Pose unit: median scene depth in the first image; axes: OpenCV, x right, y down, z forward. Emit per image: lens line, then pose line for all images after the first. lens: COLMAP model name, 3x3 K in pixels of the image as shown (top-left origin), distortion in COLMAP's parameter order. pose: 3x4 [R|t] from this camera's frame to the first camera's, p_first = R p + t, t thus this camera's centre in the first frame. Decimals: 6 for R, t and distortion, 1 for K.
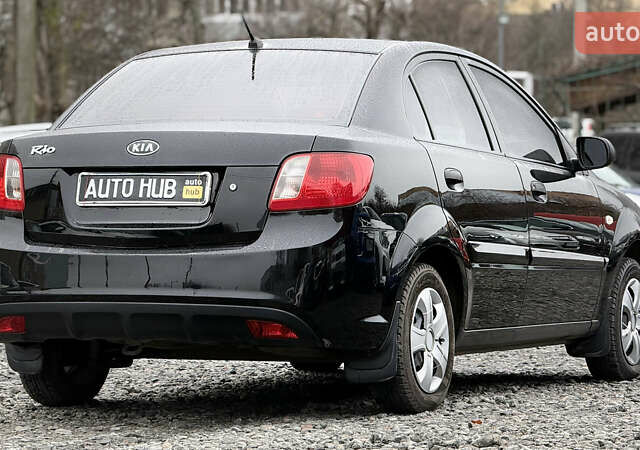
lens RADIAL K [[3034.8, 0, 320.0], [0, 3034.8, 225.0], [0, 0, 1]] dist [0.075251, 1.804164]
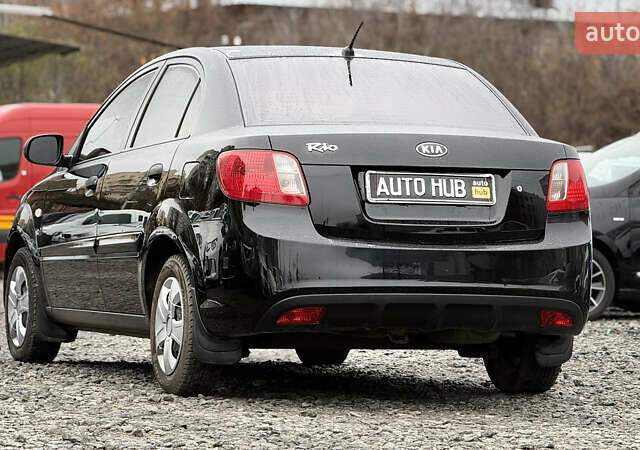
lens RADIAL K [[3034.8, 0, 320.0], [0, 3034.8, 225.0], [0, 0, 1]] dist [0.075251, 1.804164]
pose [[0.733926, 0.017455, 0.679005, -0.811961], [-0.018011, 0.999818, -0.006235, 0.008494], [-0.678991, -0.007653, 0.734107, 0.242171]]
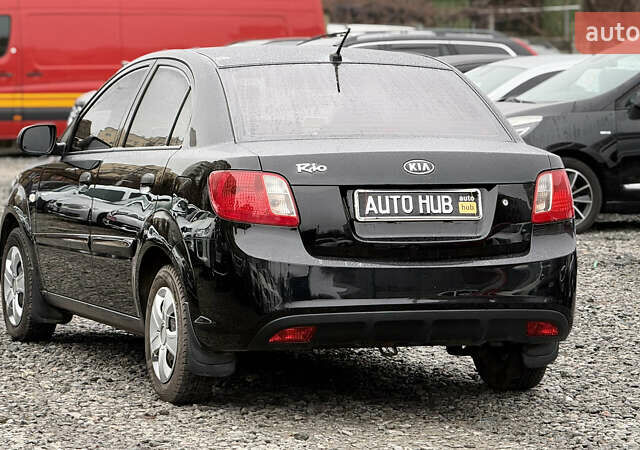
lens RADIAL K [[3034.8, 0, 320.0], [0, 3034.8, 225.0], [0, 0, 1]] dist [0.075251, 1.804164]
pose [[0.731664, -0.032702, 0.680880, -0.825917], [-0.006648, 0.998459, 0.055099, -0.064408], [-0.681633, -0.044841, 0.730319, 0.228220]]
